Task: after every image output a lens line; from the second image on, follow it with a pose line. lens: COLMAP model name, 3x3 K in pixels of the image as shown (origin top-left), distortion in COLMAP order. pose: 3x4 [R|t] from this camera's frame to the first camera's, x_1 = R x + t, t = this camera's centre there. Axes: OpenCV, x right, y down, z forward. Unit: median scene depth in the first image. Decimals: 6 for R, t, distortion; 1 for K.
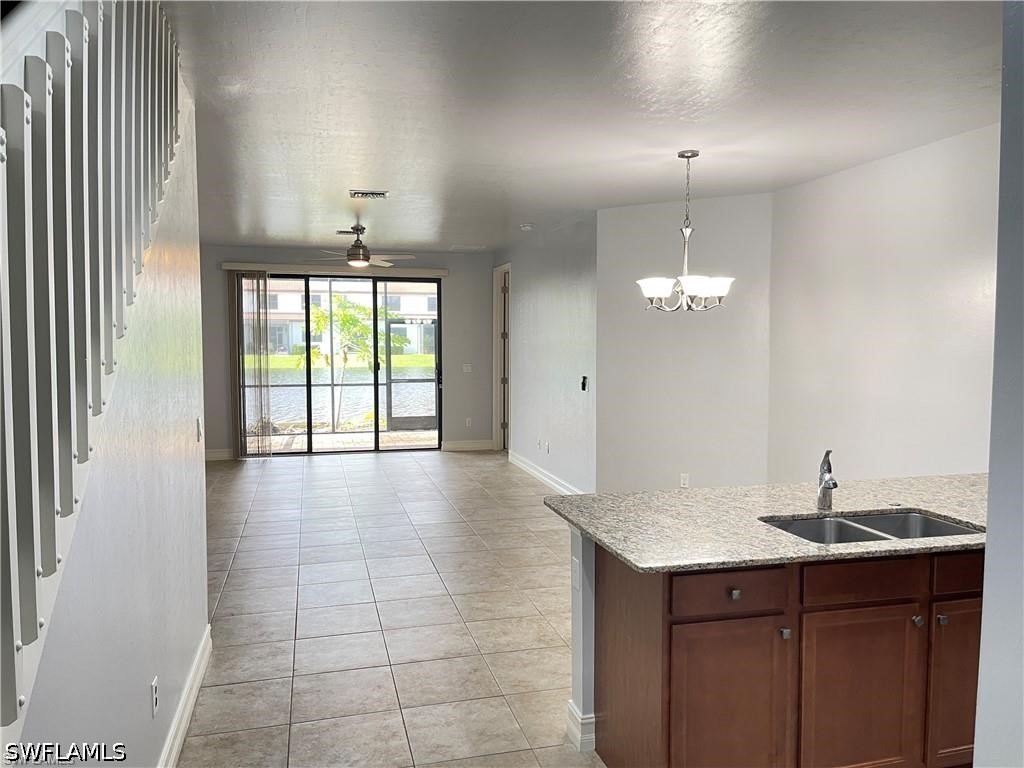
lens RADIAL K [[779.0, 0, 512.0], [0, 779.0, 384.0], [0, 0, 1]] dist [0.009135, -0.006048]
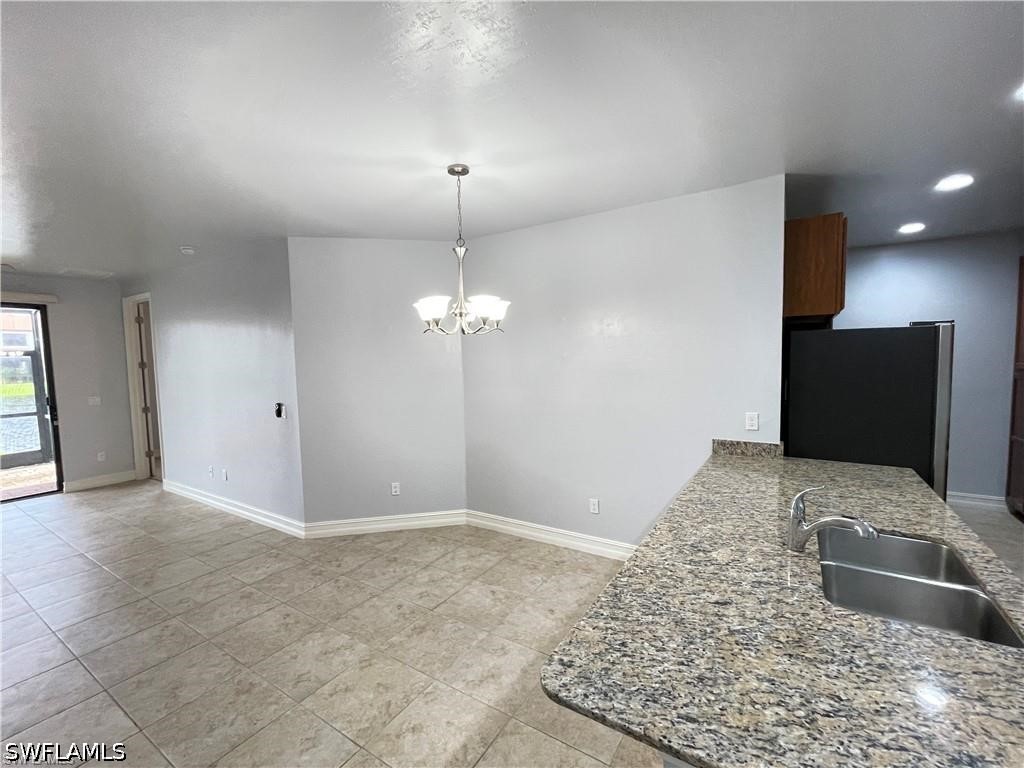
lens RADIAL K [[445.2, 0, 506.0], [0, 445.2, 385.7], [0, 0, 1]] dist [0.004939, 0.001032]
pose [[0.739147, -0.066708, 0.670233, -0.111998], [0.067599, 0.997406, 0.024721, -0.040397], [-0.670144, 0.027035, 0.741739, 0.555635]]
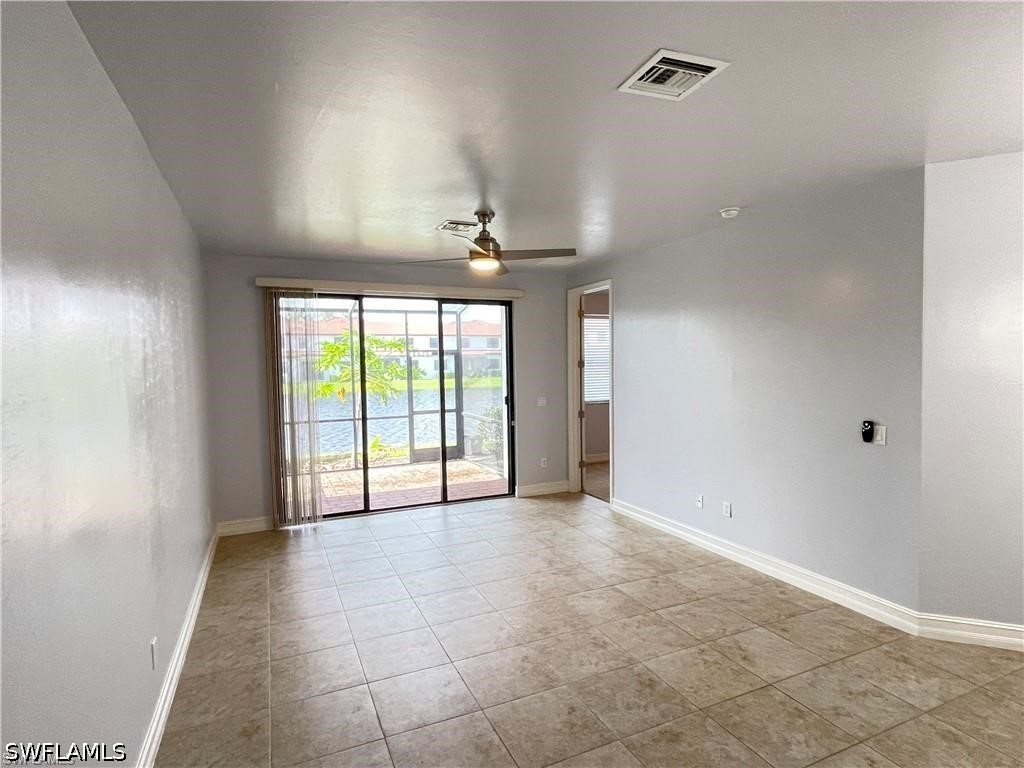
lens RADIAL K [[542.3, 0, 507.7], [0, 542.3, 386.0], [0, 0, 1]] dist [-0.017257, 0.000521]
pose [[0.986802, -0.027235, 0.159626, -0.429151], [0.030787, 0.999329, -0.019822, -0.060513], [-0.158980, 0.024475, 0.986978, 0.878297]]
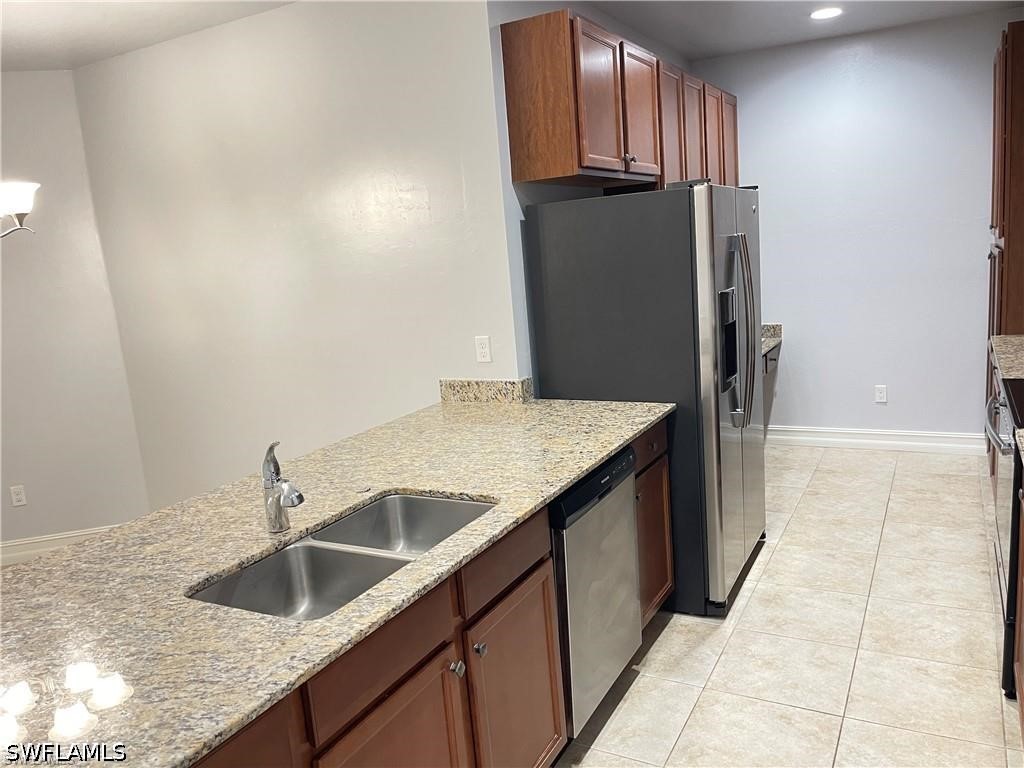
lens RADIAL K [[779.0, 0, 512.0], [0, 779.0, 384.0], [0, 0, 1]] dist [0.009135, -0.006048]
pose [[0.683288, -0.186601, 0.705902, 0.069084], [0.129199, 0.982436, 0.134641, -0.012426], [-0.718627, -0.000797, 0.695395, 0.280462]]
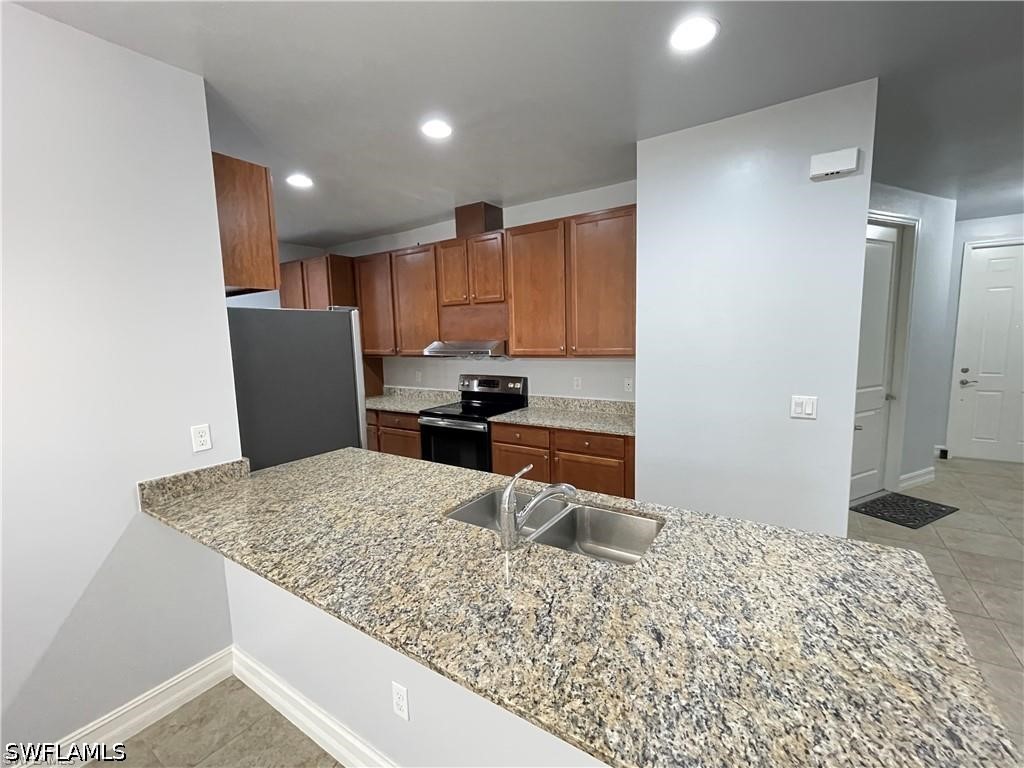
lens RADIAL K [[442.2, 0, 522.0], [0, 442.2, 385.3], [0, 0, 1]] dist [-0.001292, 0.000547]
pose [[-0.670347, -0.073461, 0.738403, 0.051633], [0.069224, 0.984557, 0.160794, -0.046565], [-0.738812, 0.158903, -0.654910, 0.829195]]
